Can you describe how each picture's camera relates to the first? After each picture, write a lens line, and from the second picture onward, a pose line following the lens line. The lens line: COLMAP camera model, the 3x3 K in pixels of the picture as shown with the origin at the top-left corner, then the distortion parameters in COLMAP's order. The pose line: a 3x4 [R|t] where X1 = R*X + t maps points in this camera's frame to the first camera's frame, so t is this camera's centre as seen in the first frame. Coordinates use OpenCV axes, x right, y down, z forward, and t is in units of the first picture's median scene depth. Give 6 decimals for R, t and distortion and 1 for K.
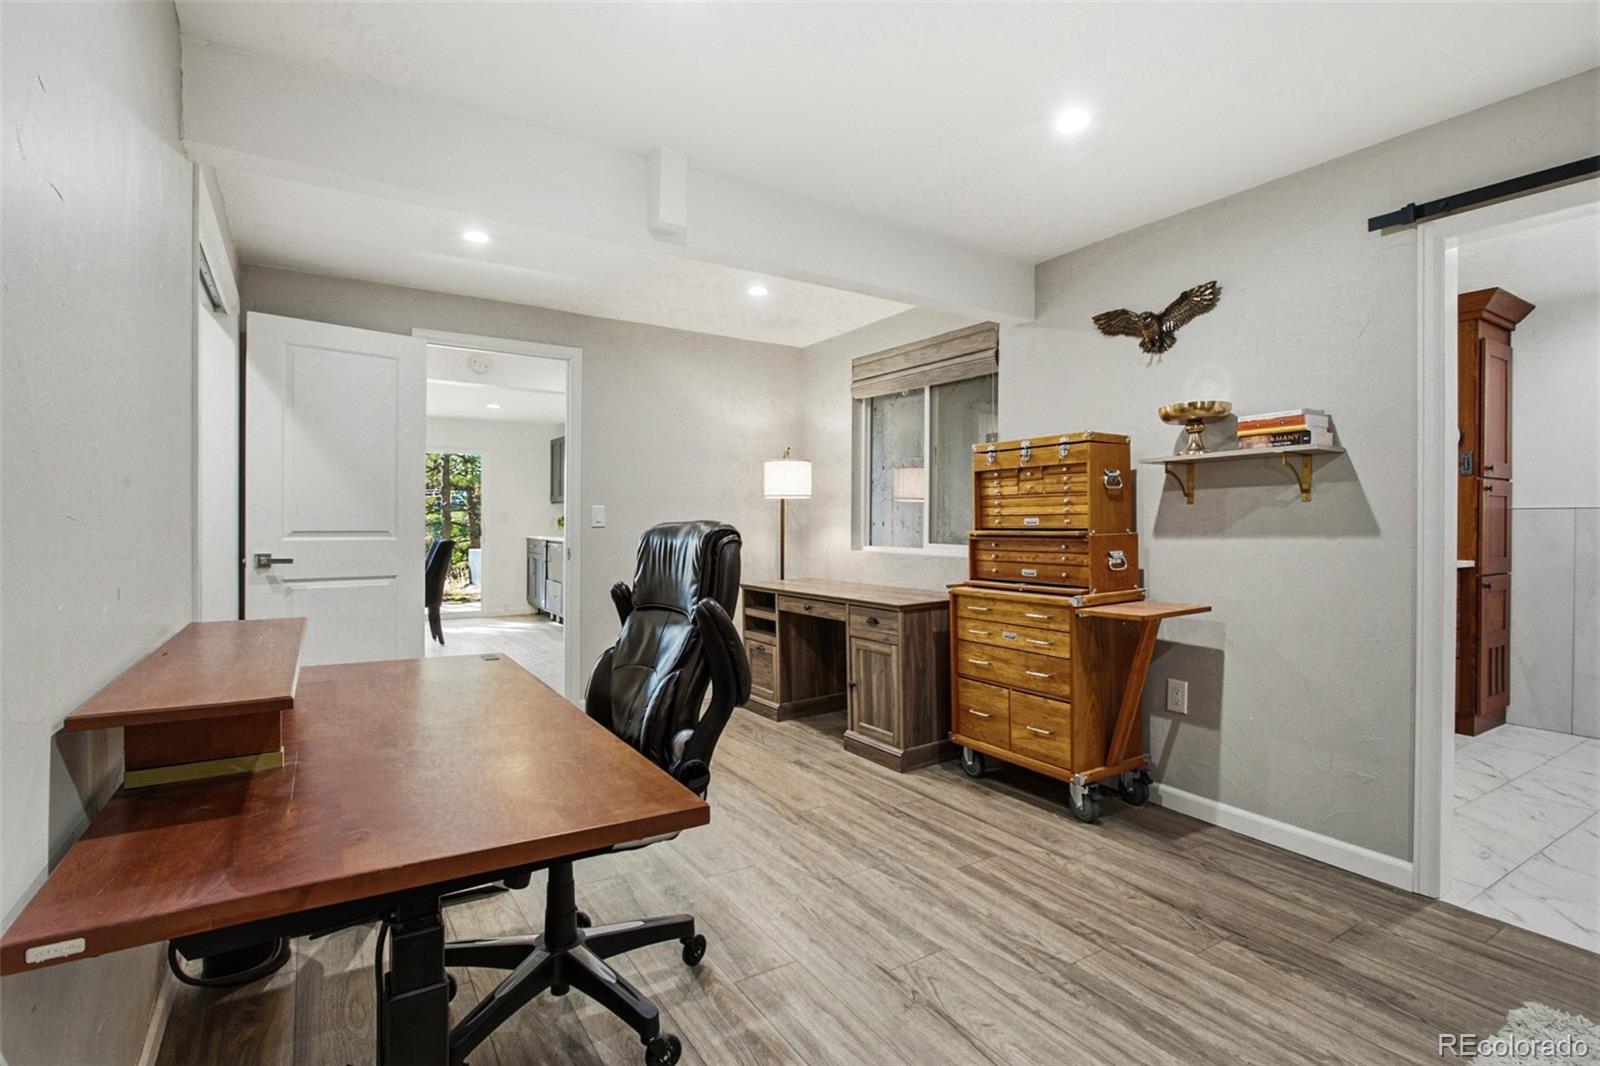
lens RADIAL K [[761.3, 0, 789.9], [0, 761.3, 526.1], [0, 0, 1]] dist [-0.008963, 0.000873]
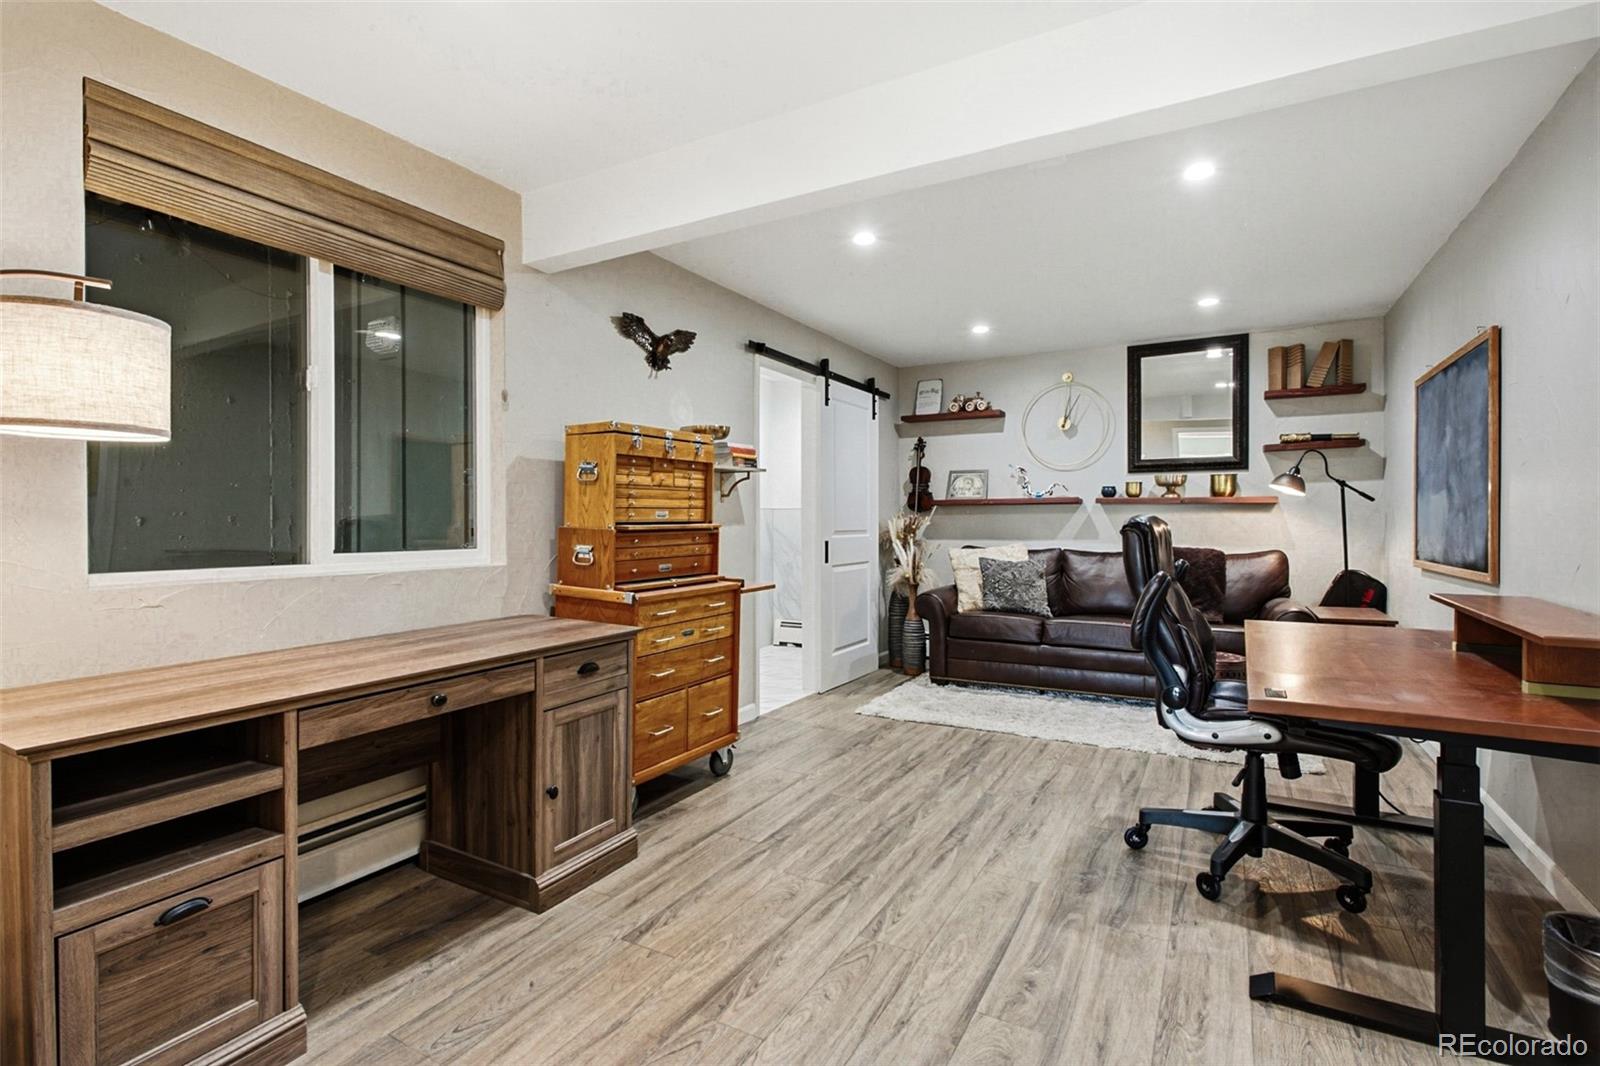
lens RADIAL K [[761.3, 0, 789.9], [0, 761.3, 526.1], [0, 0, 1]] dist [-0.008963, 0.000873]
pose [[-0.467567, -0.010822, 0.883891, -0.633427], [0.004523, 0.999883, 0.014635, -0.005137], [-0.883946, 0.010841, -0.467464, 1.349870]]
